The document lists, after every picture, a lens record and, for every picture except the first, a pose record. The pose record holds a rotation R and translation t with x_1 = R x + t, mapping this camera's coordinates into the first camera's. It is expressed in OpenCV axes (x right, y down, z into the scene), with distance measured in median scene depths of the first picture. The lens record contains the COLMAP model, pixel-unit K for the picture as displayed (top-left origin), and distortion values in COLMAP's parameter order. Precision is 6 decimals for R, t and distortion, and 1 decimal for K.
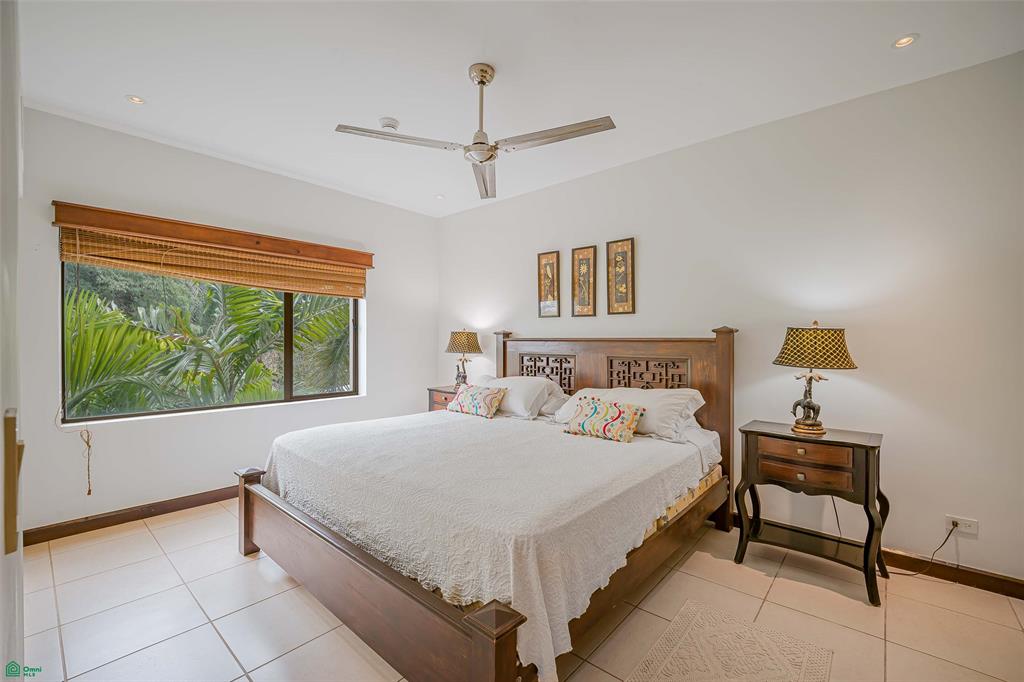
lens RADIAL K [[423.7, 0, 516.7], [0, 423.7, 344.7], [0, 0, 1]] dist [0.019923, -0.019511]
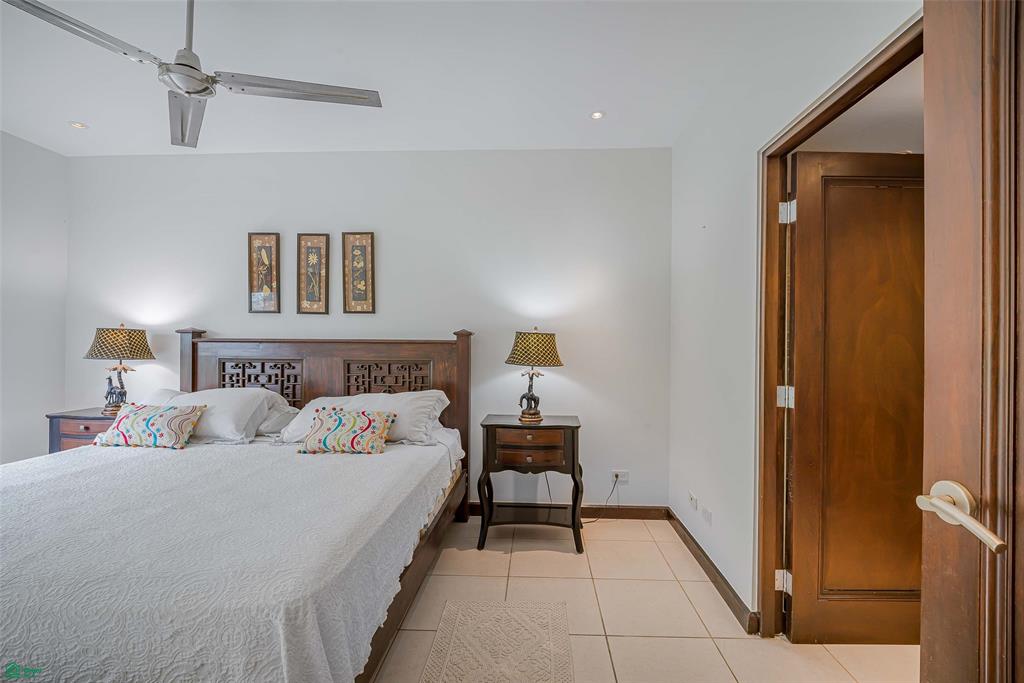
lens RADIAL K [[430.7, 0, 514.0], [0, 430.7, 342.3], [0, 0, 1]] dist [0.015537, -0.013159]
pose [[0.788382, 0.003274, 0.615178, -0.066514], [0.001760, 0.999970, -0.007577, -0.001869], [-0.615184, 0.007057, 0.788352, 0.063080]]
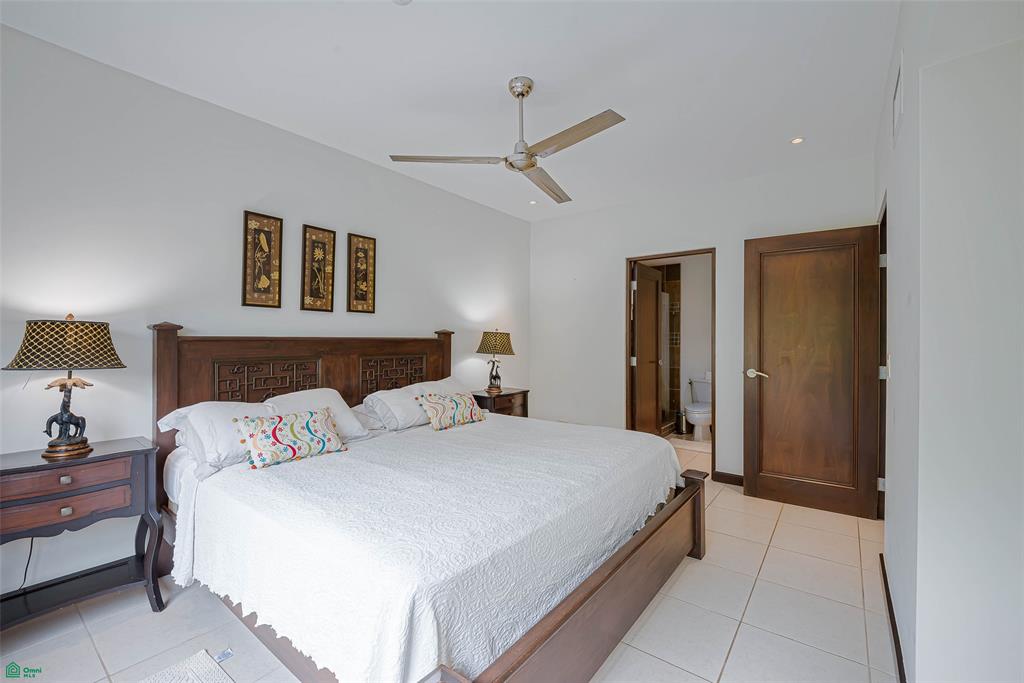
lens RADIAL K [[421.9, 0, 542.9], [0, 421.9, 334.4], [0, 0, 1]] dist [0.015964, 0.000115]
pose [[-0.089544, 0.007100, 0.995958, -0.780300], [0.008717, 0.999942, -0.006345, -0.013486], [-0.995945, 0.008114, -0.089601, 0.707519]]
